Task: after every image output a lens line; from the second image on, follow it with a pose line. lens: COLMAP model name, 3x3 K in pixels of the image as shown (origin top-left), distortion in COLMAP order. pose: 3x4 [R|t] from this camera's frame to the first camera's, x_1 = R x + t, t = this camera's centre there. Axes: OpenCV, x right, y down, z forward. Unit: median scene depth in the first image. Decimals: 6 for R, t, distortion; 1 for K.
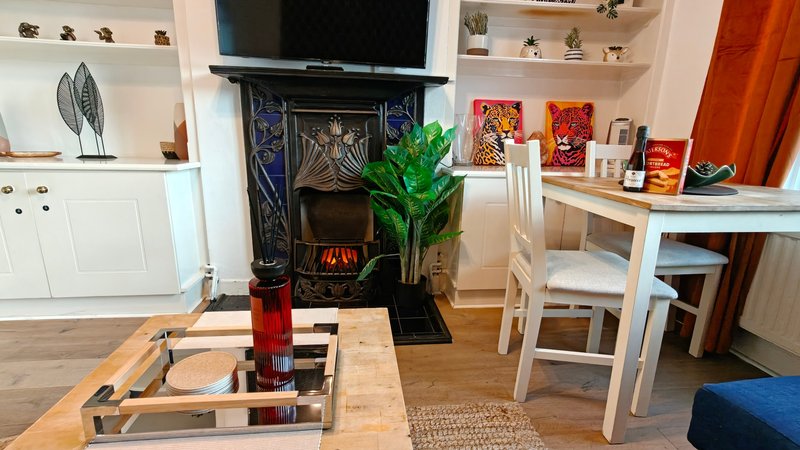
lens RADIAL K [[374.5, 0, 404.9], [0, 374.5, 227.8], [0, 0, 1]] dist [0.003587, -0.000330]
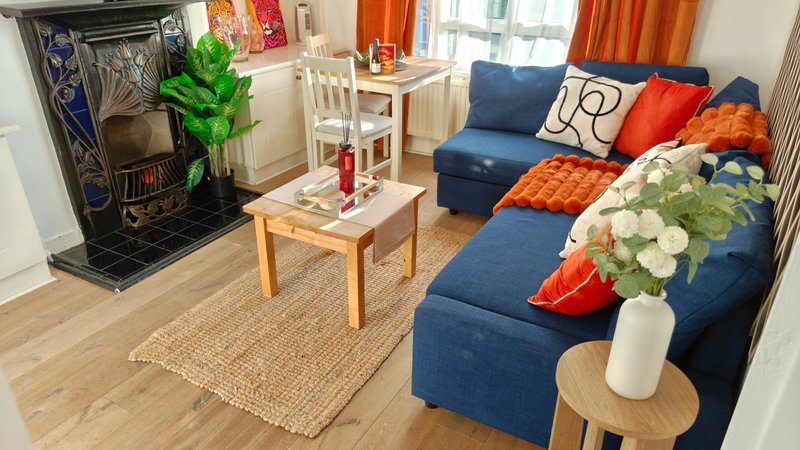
lens RADIAL K [[555.9, 0, 394.5], [0, 555.9, 226.7], [0, 0, 1]] dist [0.010137, -0.005030]
pose [[0.593945, -0.379092, 0.709591, -0.997887], [0.197011, 0.923702, 0.328576, -0.179911], [-0.780011, -0.055359, 0.623313, -0.530275]]
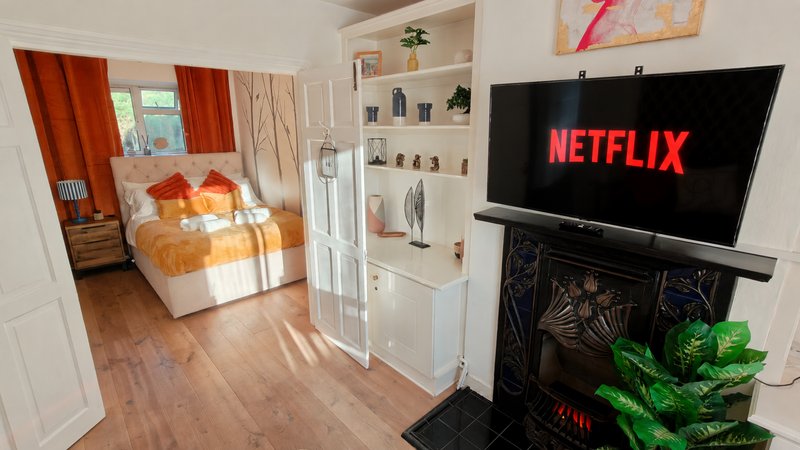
lens RADIAL K [[374.5, 0, 400.7], [0, 374.5, 227.3], [0, 0, 1]] dist [0.003587, -0.000330]
pose [[0.595262, 0.184894, -0.781970, 0.205065], [-0.171852, 0.979943, 0.100885, -0.403007], [0.784940, 0.074330, 0.615097, 0.114990]]
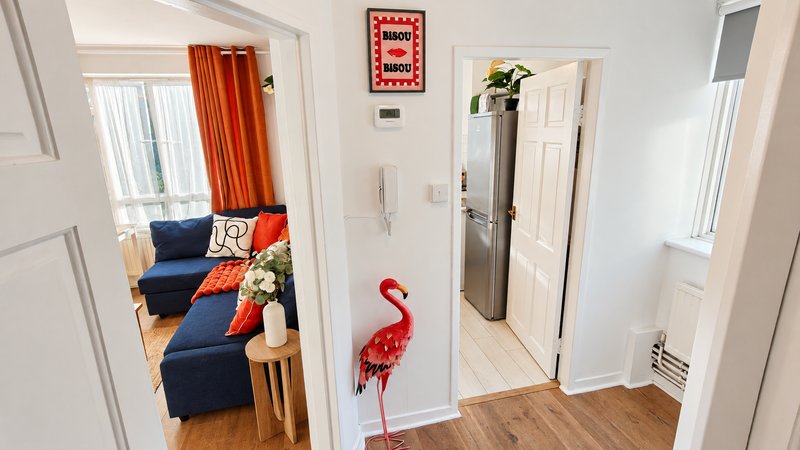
lens RADIAL K [[374.5, 0, 401.6], [0, 374.5, 225.7], [0, 0, 1]] dist [0.003587, -0.000330]
pose [[-0.131503, -0.268648, 0.954220, -1.389641], [0.248268, 0.922978, 0.294067, -0.261476], [-0.959724, 0.275573, -0.054678, -0.711515]]
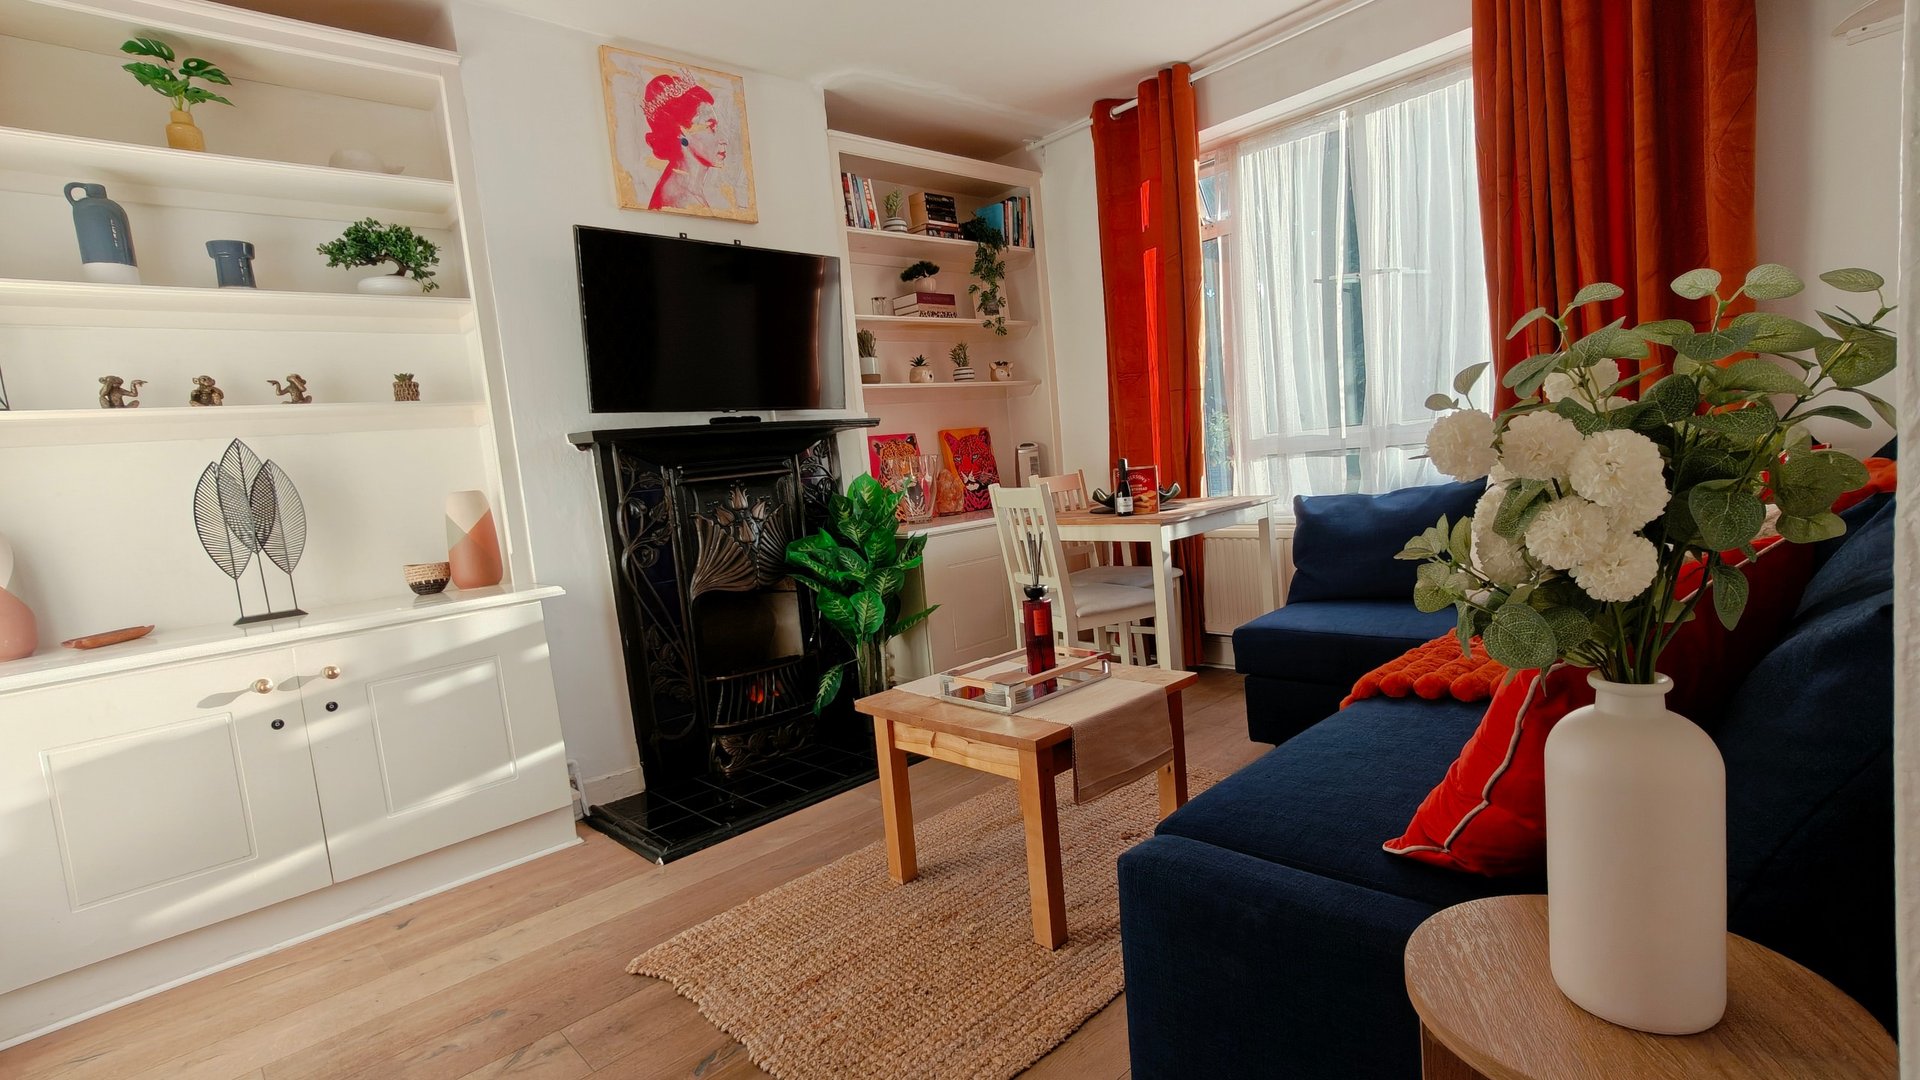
lens RADIAL K [[898.9, 0, 958.2], [0, 898.9, 548.0], [0, 0, 1]] dist [0.003587, -0.000330]
pose [[0.795754, -0.159489, 0.584242, -0.836574], [0.249611, 0.965323, -0.076459, 0.045741], [-0.551788, 0.206676, 0.807970, -0.525498]]
